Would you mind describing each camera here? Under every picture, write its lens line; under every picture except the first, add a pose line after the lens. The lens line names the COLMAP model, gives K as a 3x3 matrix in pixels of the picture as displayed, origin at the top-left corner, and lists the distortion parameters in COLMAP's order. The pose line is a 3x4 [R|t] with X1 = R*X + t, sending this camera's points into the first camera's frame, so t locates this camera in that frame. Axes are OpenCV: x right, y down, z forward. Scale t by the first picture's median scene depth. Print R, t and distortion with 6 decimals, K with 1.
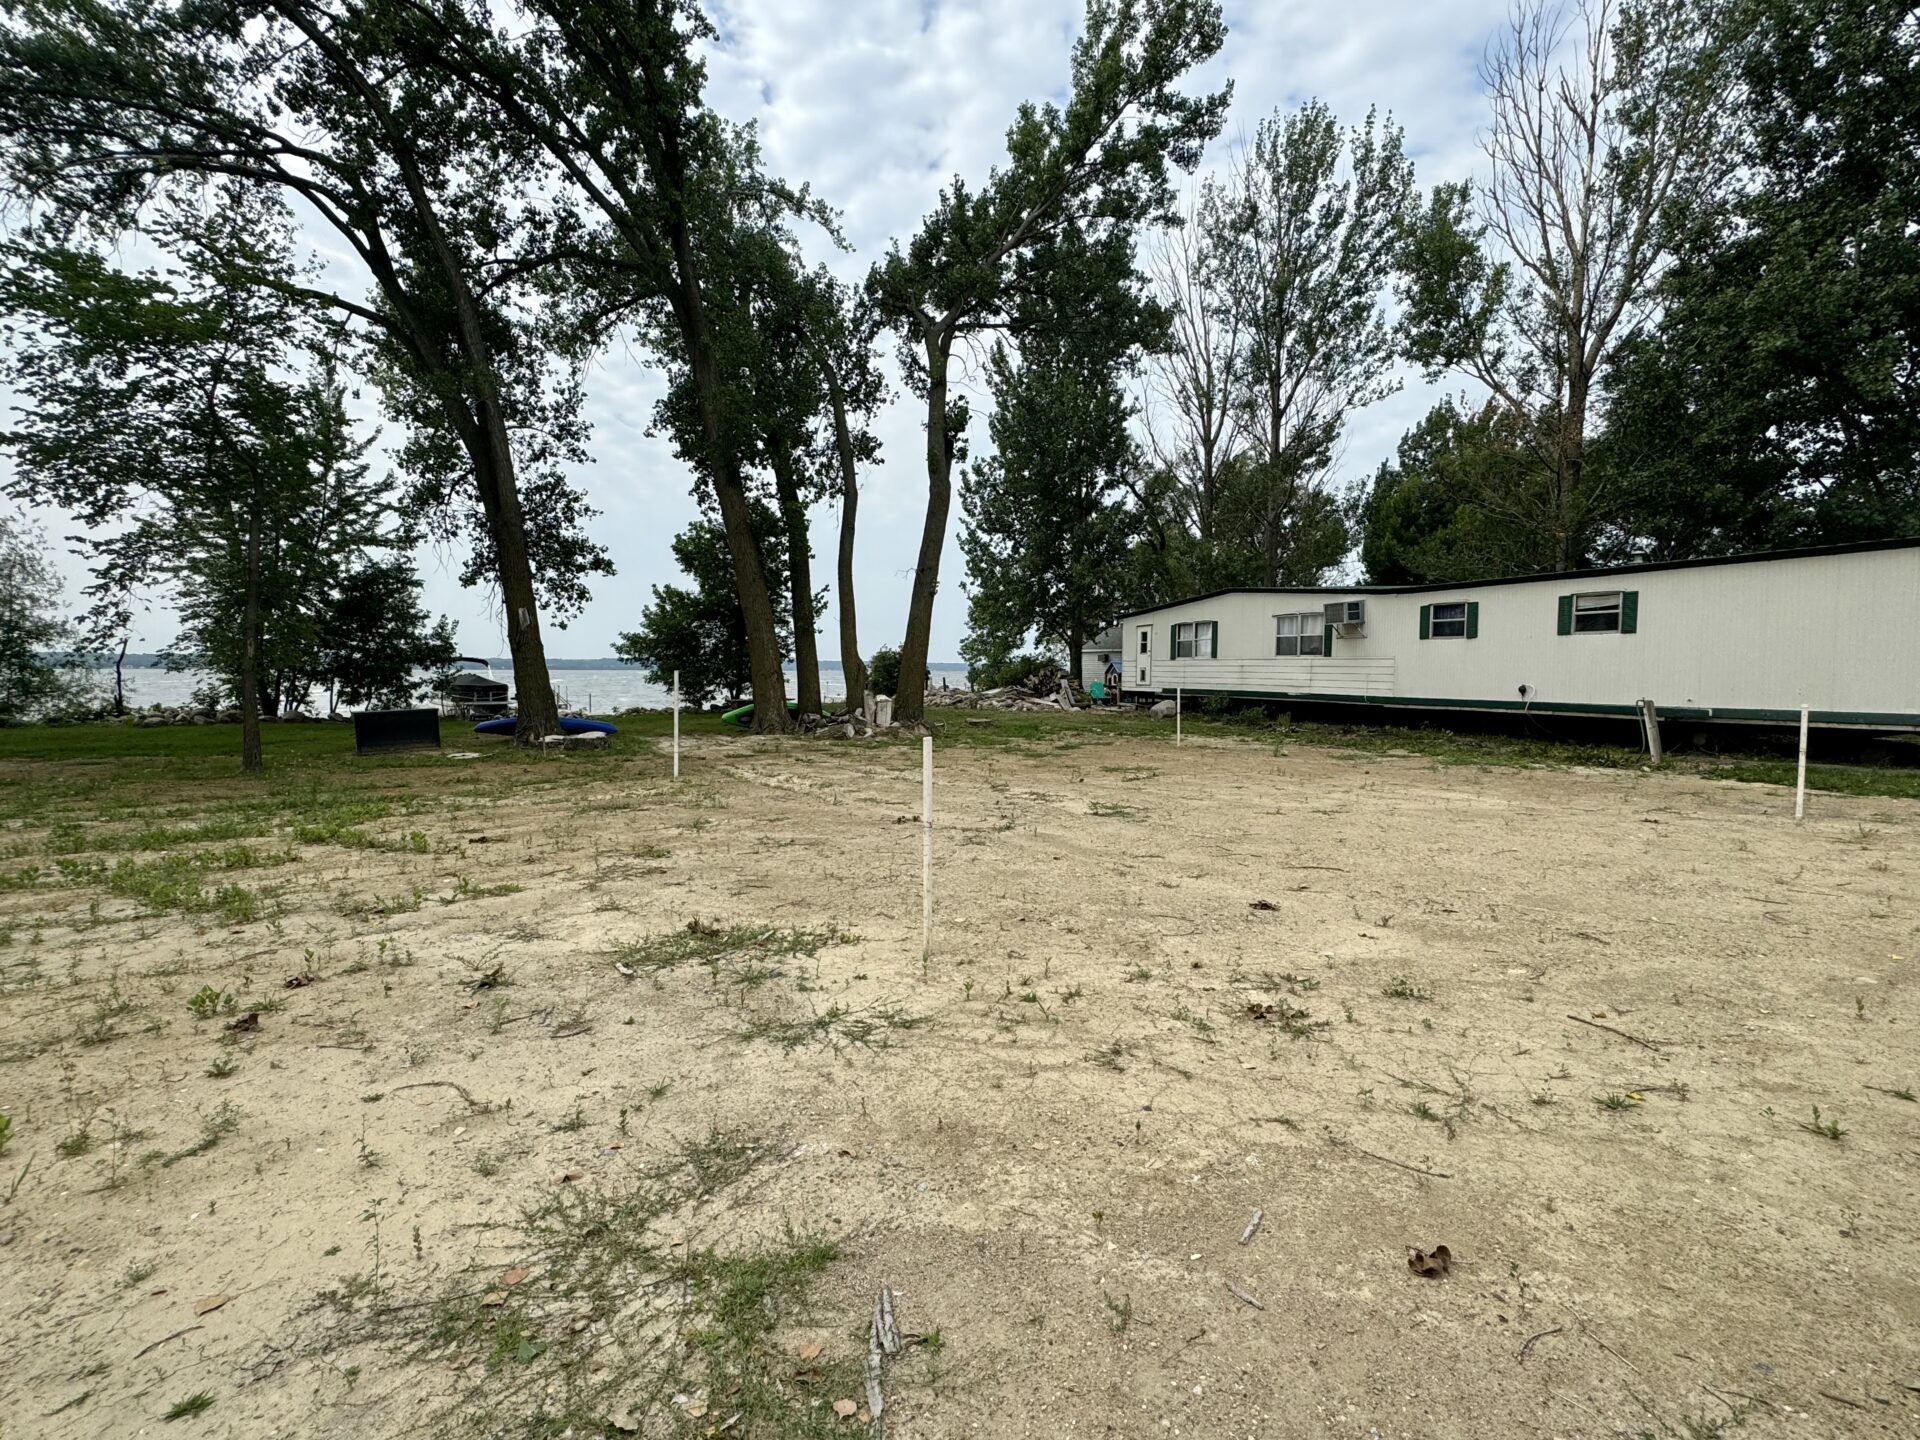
lens RADIAL K [[893.7, 0, 966.1], [0, 893.7, 719.3], [0, 0, 1]] dist [-0.006793, 0.001987]
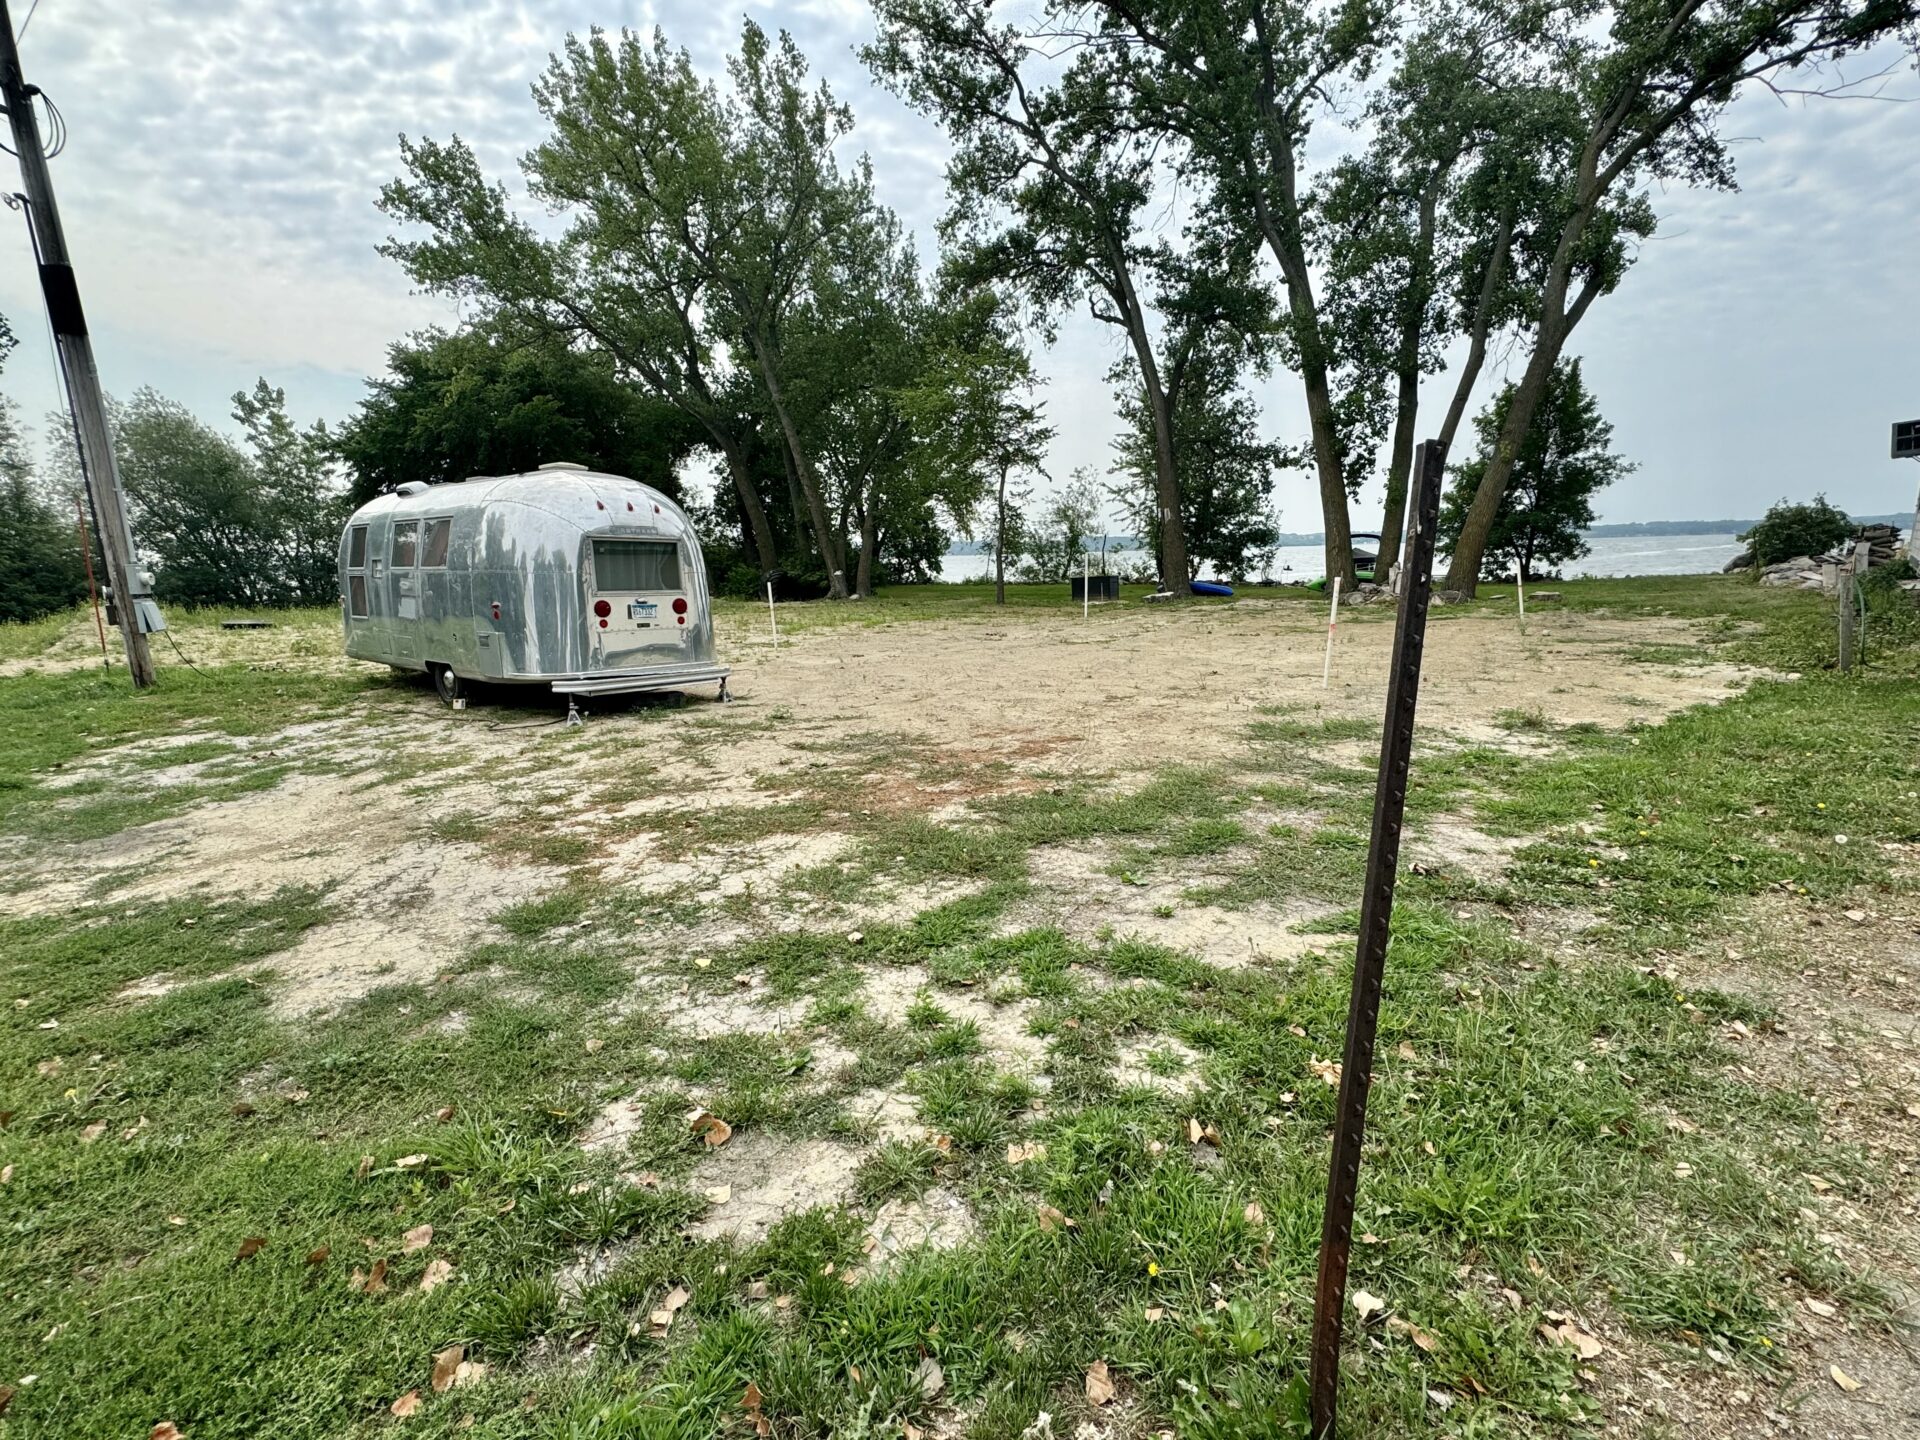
lens RADIAL K [[893.7, 0, 954.3], [0, 893.7, 721.6], [0, 0, 1]] dist [-0.006793, 0.001987]
pose [[0.367107, 0.156984, -0.916836, 0.348566], [-0.021999, 0.986846, 0.160162, -0.001299], [0.929919, -0.038627, 0.365731, 0.045583]]
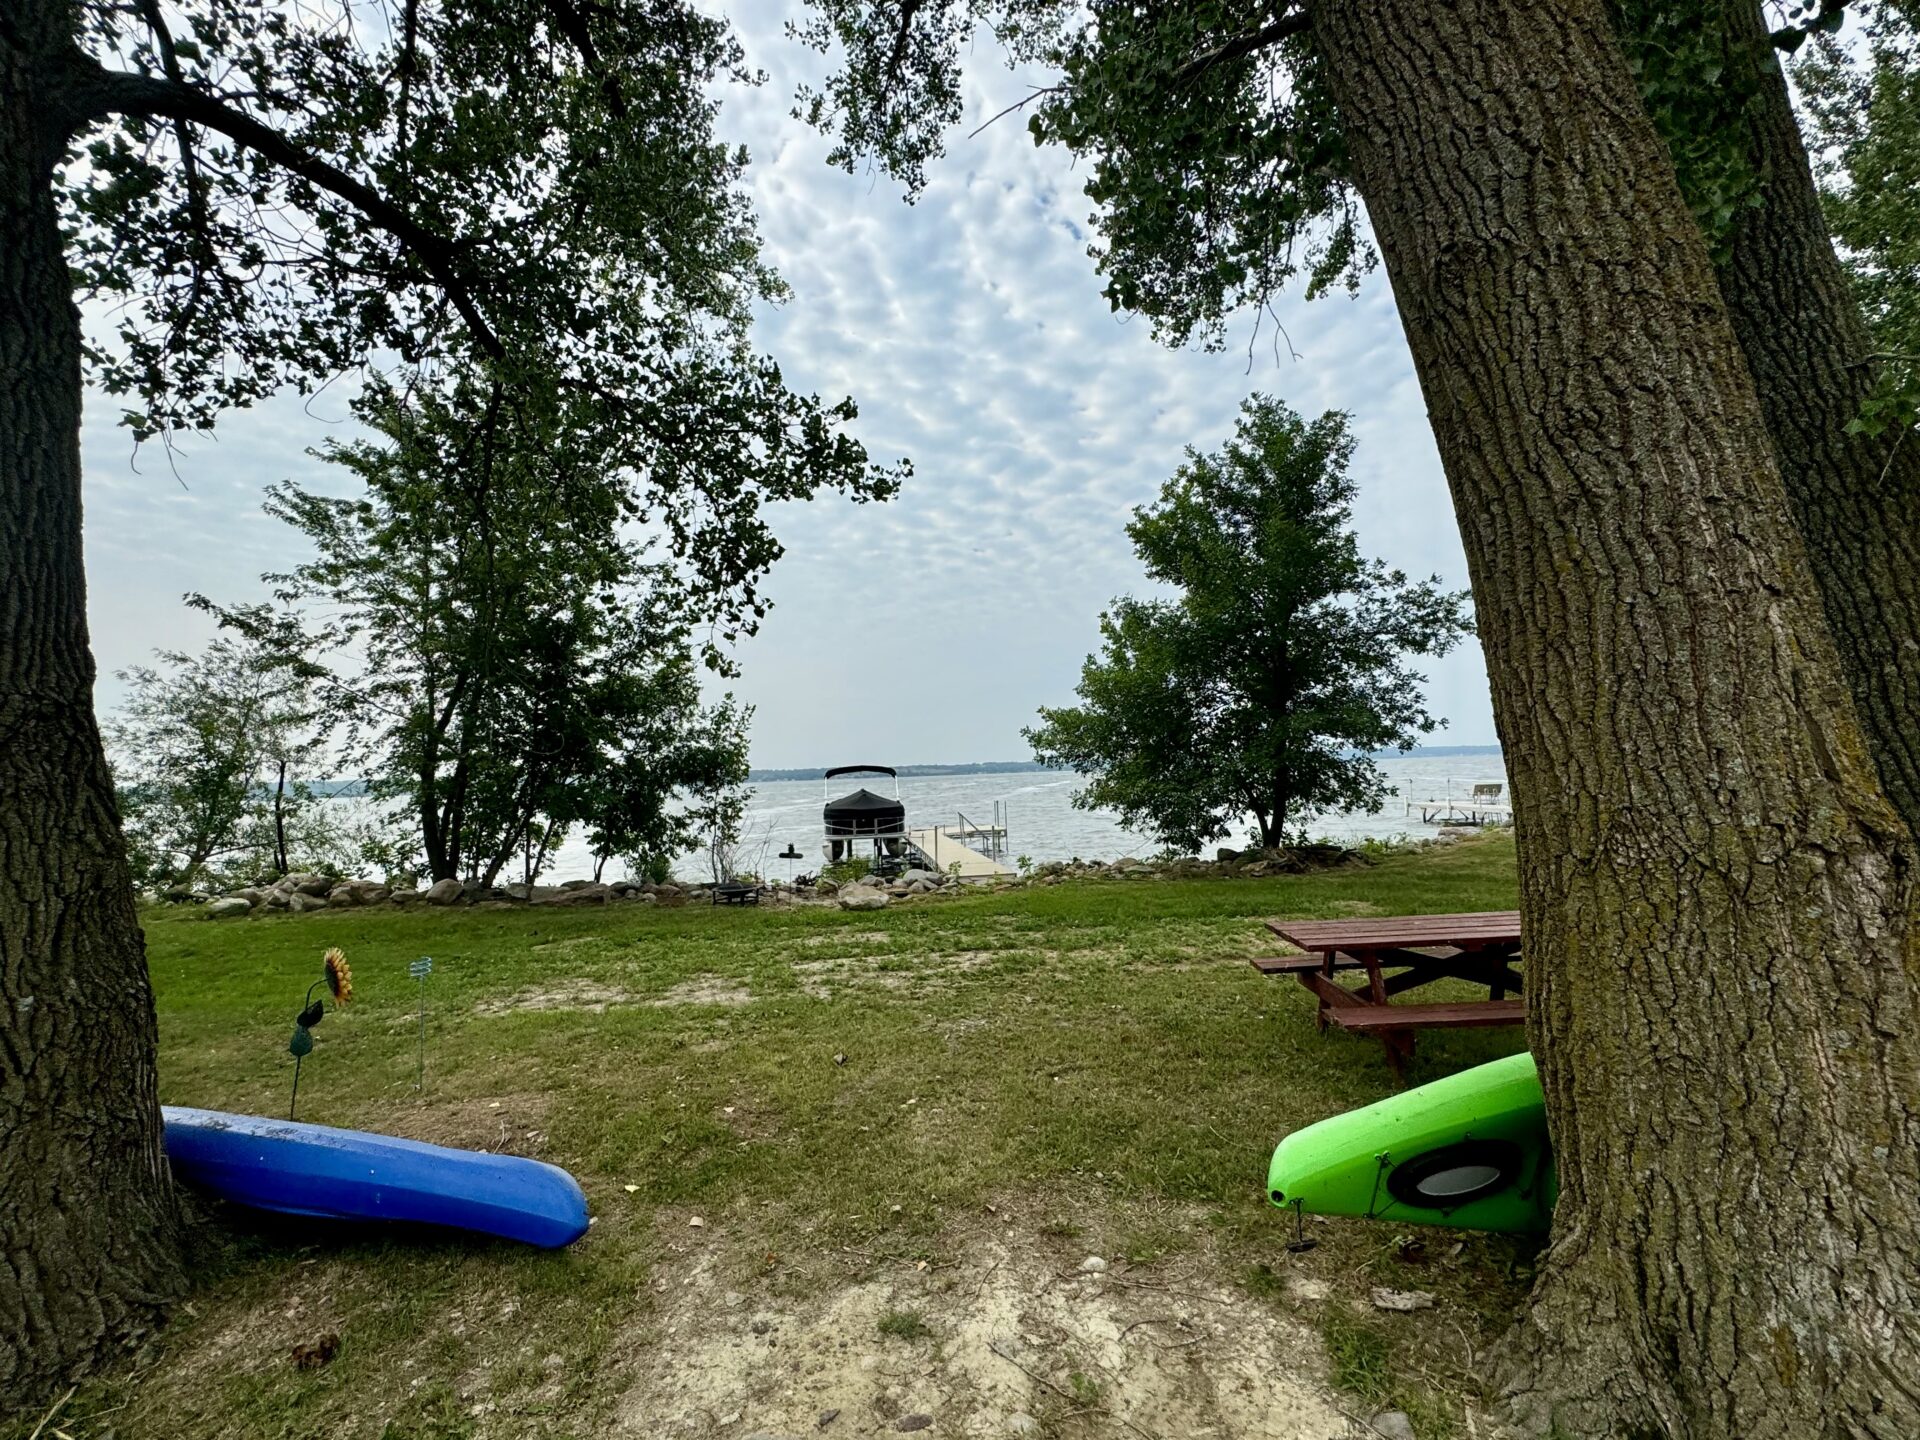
lens RADIAL K [[893.7, 0, 963.9], [0, 893.7, 717.8], [0, 0, 1]] dist [-0.006793, 0.001987]
pose [[0.843613, -0.068089, -0.532617, -0.116715], [0.009952, 0.993740, -0.111274, -0.026899], [0.536860, 0.088571, 0.839010, 0.426062]]
